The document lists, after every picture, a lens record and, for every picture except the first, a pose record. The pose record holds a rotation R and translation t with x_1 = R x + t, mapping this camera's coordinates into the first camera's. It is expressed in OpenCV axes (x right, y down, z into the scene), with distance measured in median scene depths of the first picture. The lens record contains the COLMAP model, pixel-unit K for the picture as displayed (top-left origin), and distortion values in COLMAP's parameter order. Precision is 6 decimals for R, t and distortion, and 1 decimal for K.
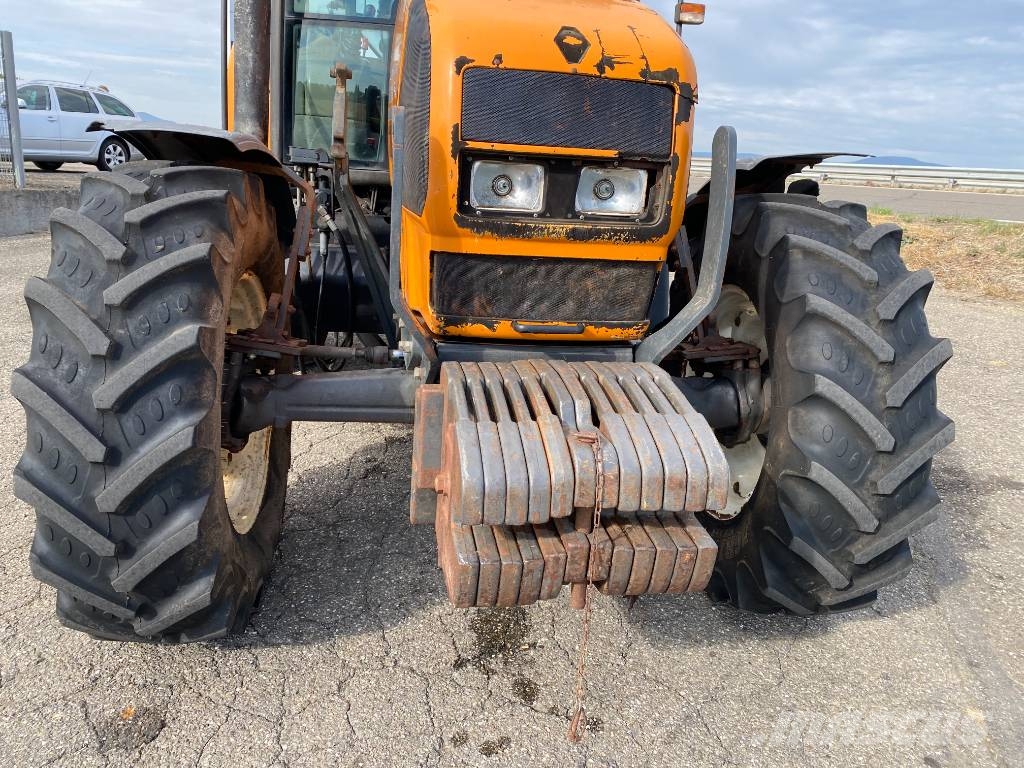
lens RADIAL K [[782.8, 0, 498.8], [0, 782.8, 381.8], [0, 0, 1]] dist [0.033843, -0.039970]
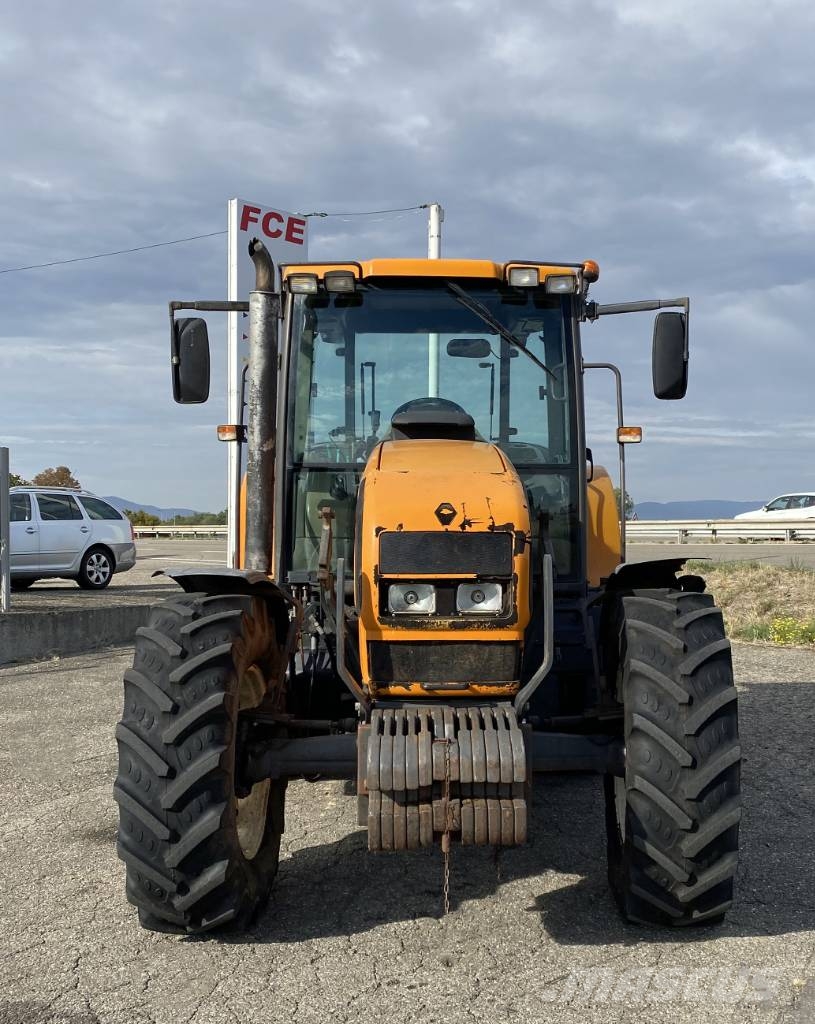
lens RADIAL K [[910.5, 0, 407.1], [0, 910.5, 592.4], [0, 0, 1]] dist [0.117566, -0.004669]
pose [[0.989335, -0.055517, -0.134661, 0.239462], [0.022564, 0.971767, -0.234863, 0.165969], [0.143897, 0.229319, 0.962656, -0.753625]]
